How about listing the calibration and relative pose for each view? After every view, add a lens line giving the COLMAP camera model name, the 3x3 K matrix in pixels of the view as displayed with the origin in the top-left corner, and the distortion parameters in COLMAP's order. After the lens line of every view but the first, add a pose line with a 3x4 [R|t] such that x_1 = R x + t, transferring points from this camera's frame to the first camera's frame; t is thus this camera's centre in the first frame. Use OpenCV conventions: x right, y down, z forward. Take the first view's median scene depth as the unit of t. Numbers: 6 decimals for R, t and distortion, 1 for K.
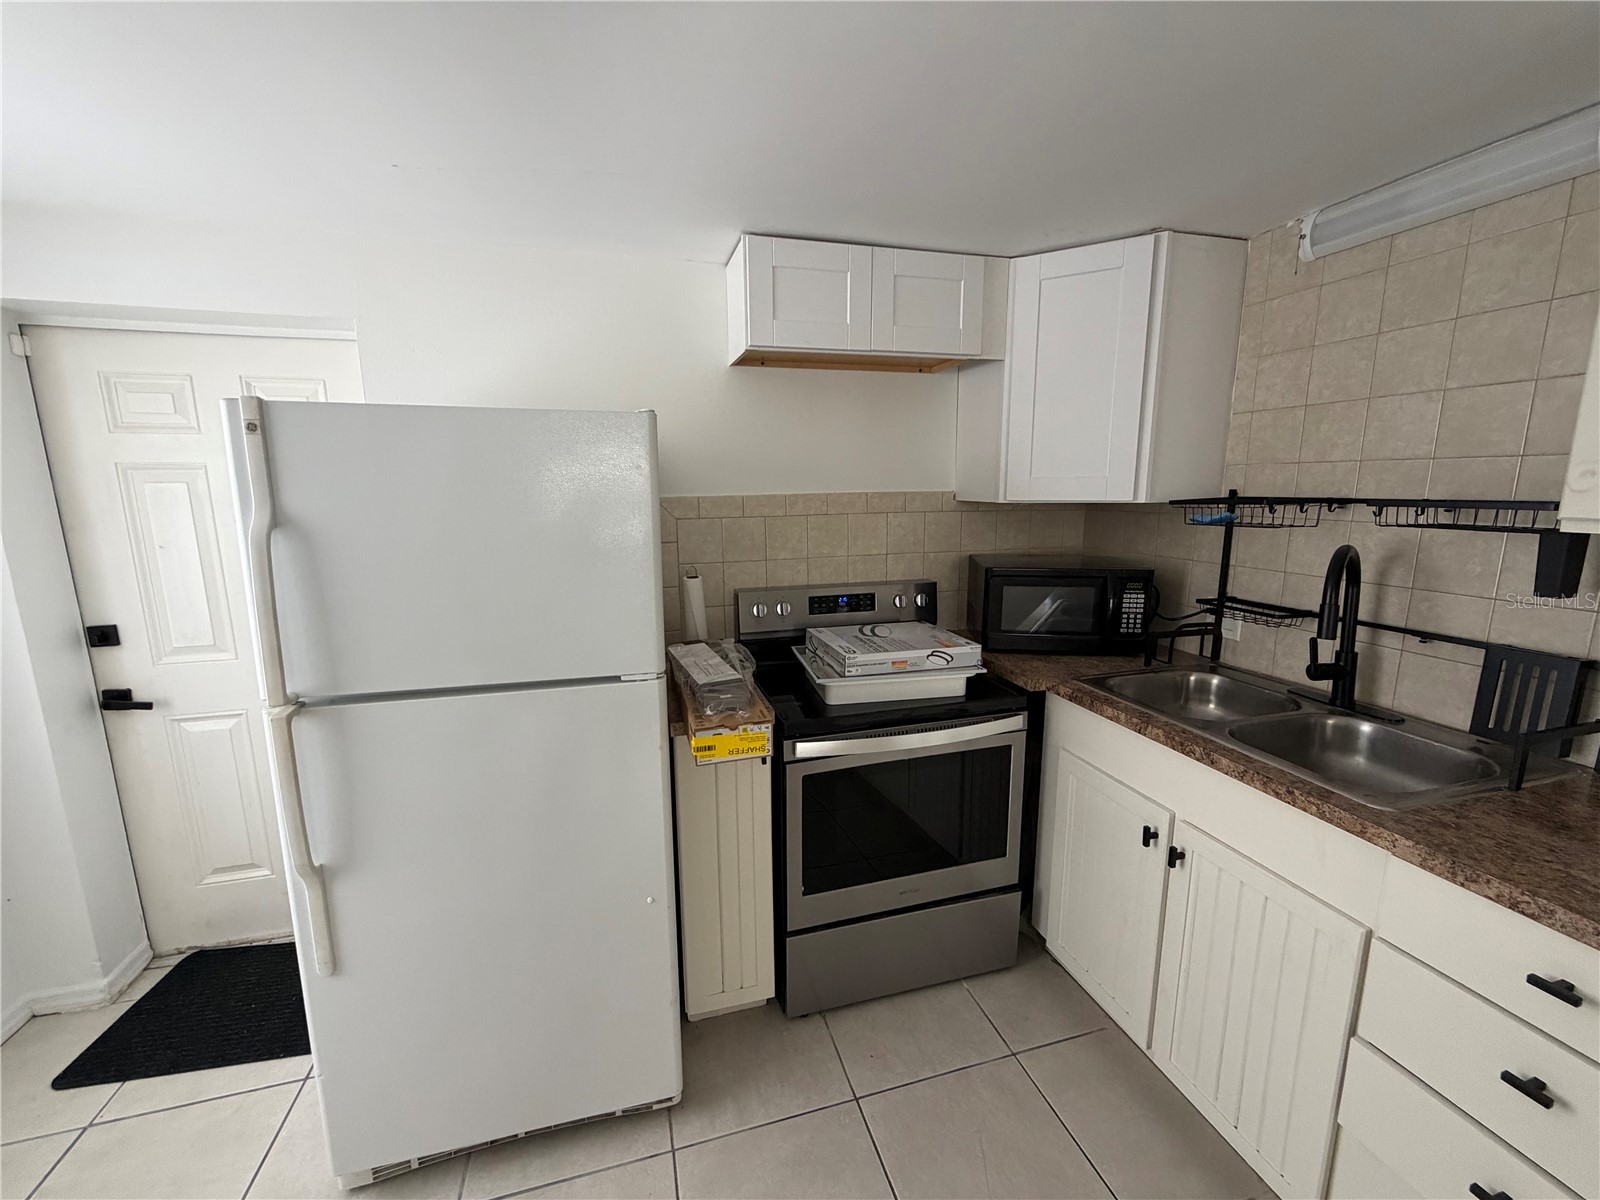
lens RADIAL K [[635.2, 0, 792.8], [0, 635.2, 594.8], [0, 0, 1]] dist [-0.000466, -0.000126]
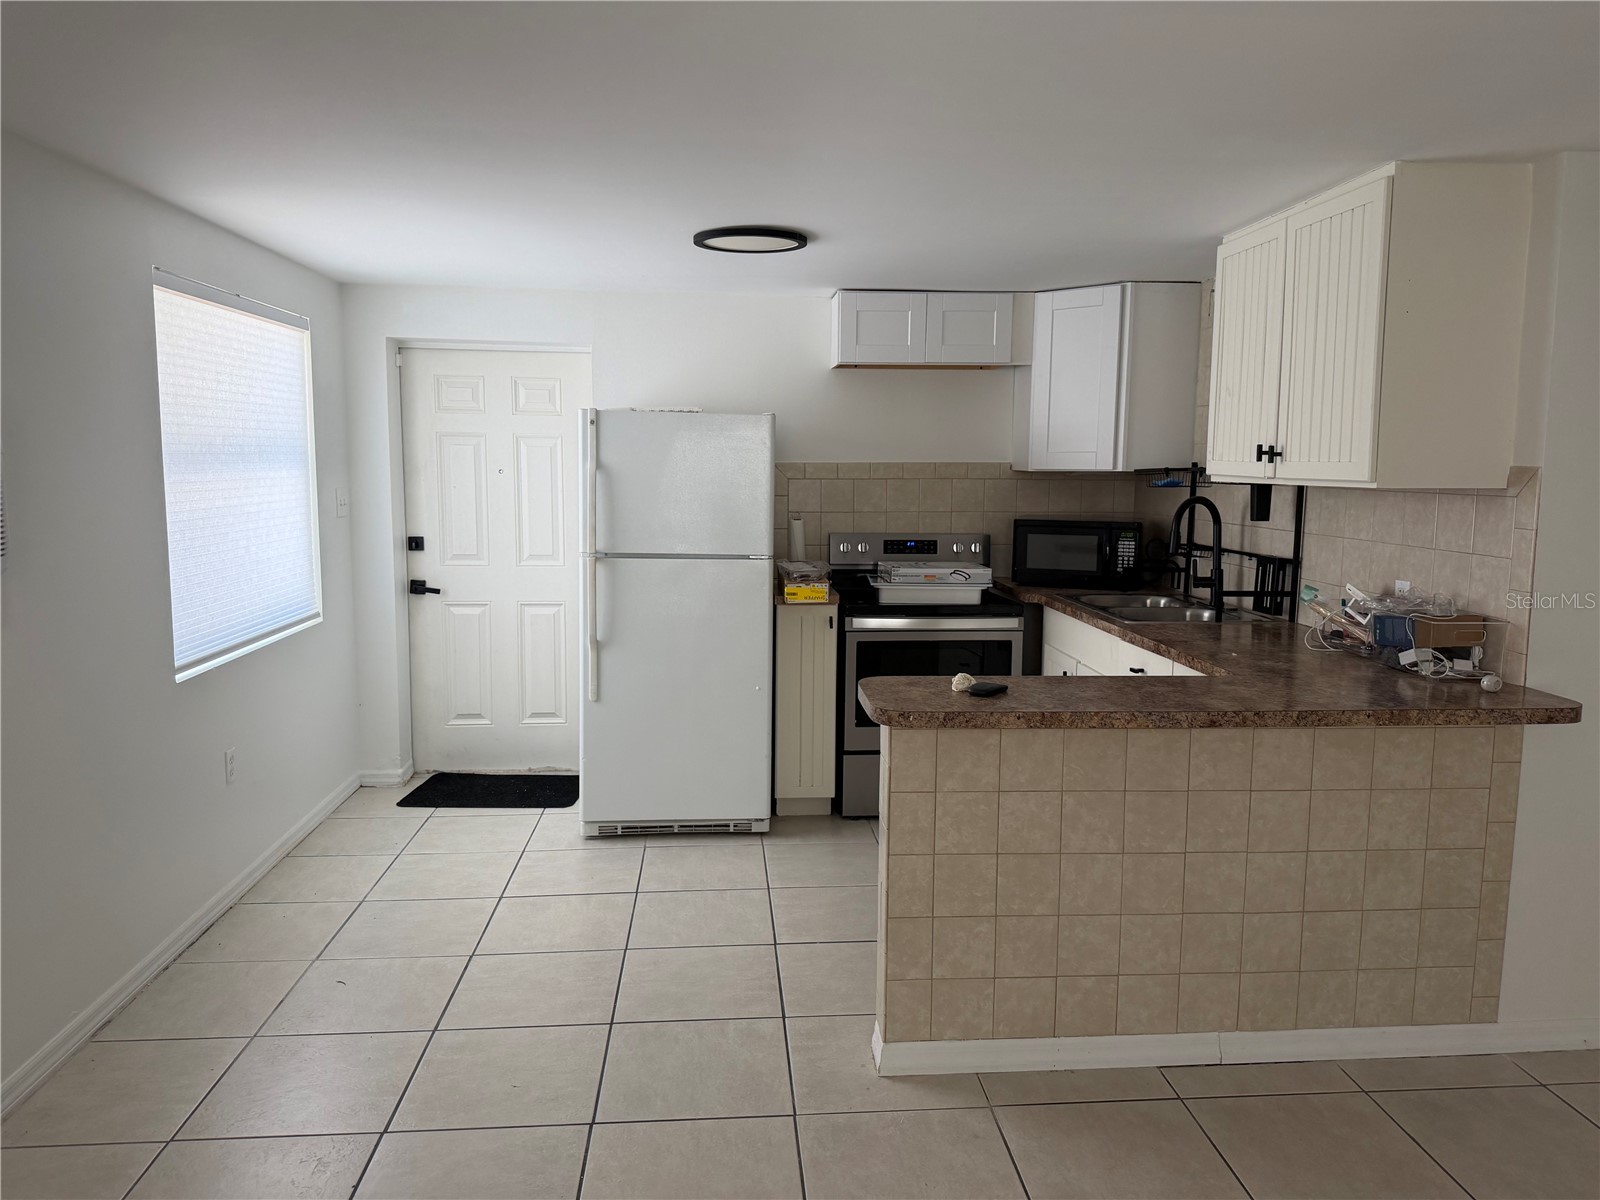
lens RADIAL K [[1156.0, 0, 802.8], [0, 1156.0, 600.4], [0, 0, 1]] dist [0.118668, -0.012809]
pose [[0.981963, 0.040396, -0.184709, 0.354624], [-0.049934, 0.997633, -0.047275, 0.286825], [0.182362, 0.055645, 0.981656, -1.584006]]
